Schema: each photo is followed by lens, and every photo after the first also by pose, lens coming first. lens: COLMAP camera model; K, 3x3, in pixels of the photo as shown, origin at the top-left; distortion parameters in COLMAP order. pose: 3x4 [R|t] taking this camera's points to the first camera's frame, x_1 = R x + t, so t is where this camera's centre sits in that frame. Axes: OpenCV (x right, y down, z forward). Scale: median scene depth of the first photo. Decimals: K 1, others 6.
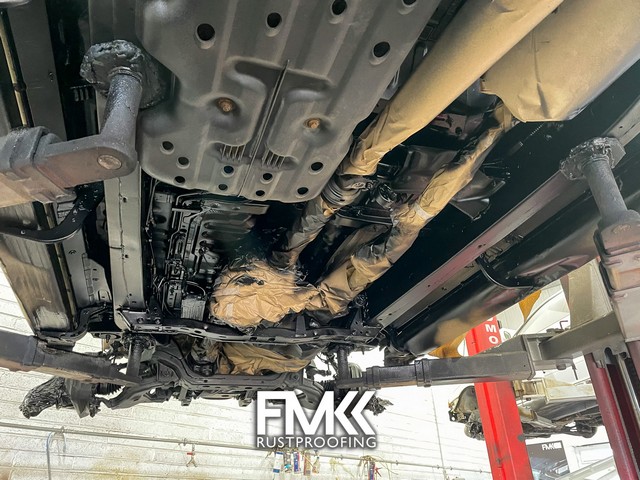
lens RADIAL K [[482.1, 0, 320.0], [0, 482.1, 240.0], [0, 0, 1]] dist [0.060241, -0.091800]
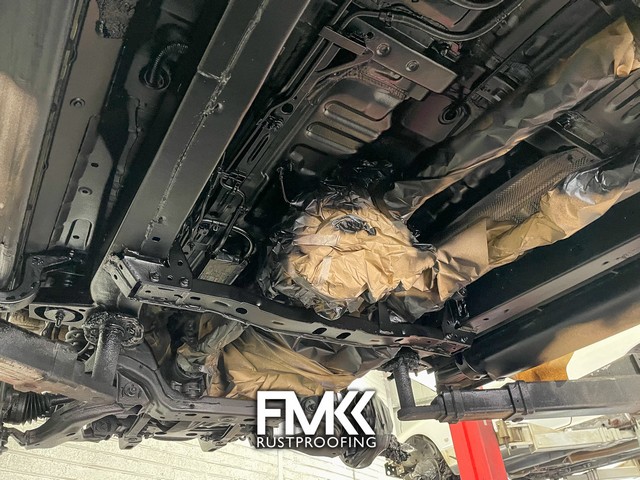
lens RADIAL K [[482.1, 0, 320.0], [0, 482.1, 240.0], [0, 0, 1]] dist [0.060241, -0.091800]
pose [[0.968388, 0.107162, 0.225257, -0.253489], [-0.084411, 0.990524, -0.108335, 0.134103], [-0.234732, 0.085897, 0.968258, 0.331290]]
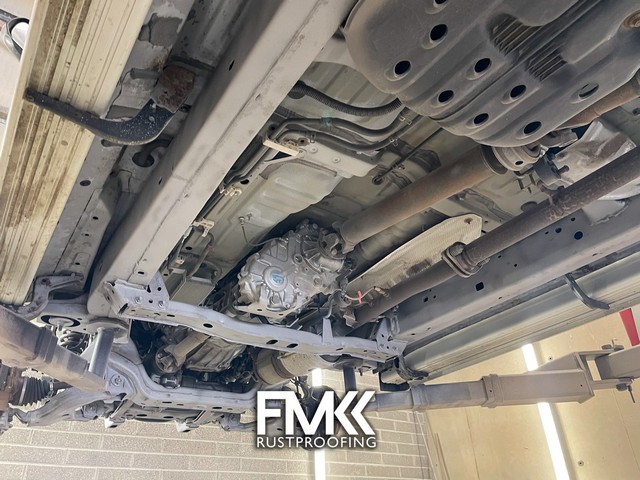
lens RADIAL K [[489.0, 0, 320.0], [0, 489.0, 240.0], [0, 0, 1]] dist [0.071940, -0.101853]
pose [[0.959438, 0.138873, 0.245342, -0.244362], [-0.124813, 0.989562, -0.072033, 0.077551], [-0.252784, 0.038490, 0.966757, 0.182894]]
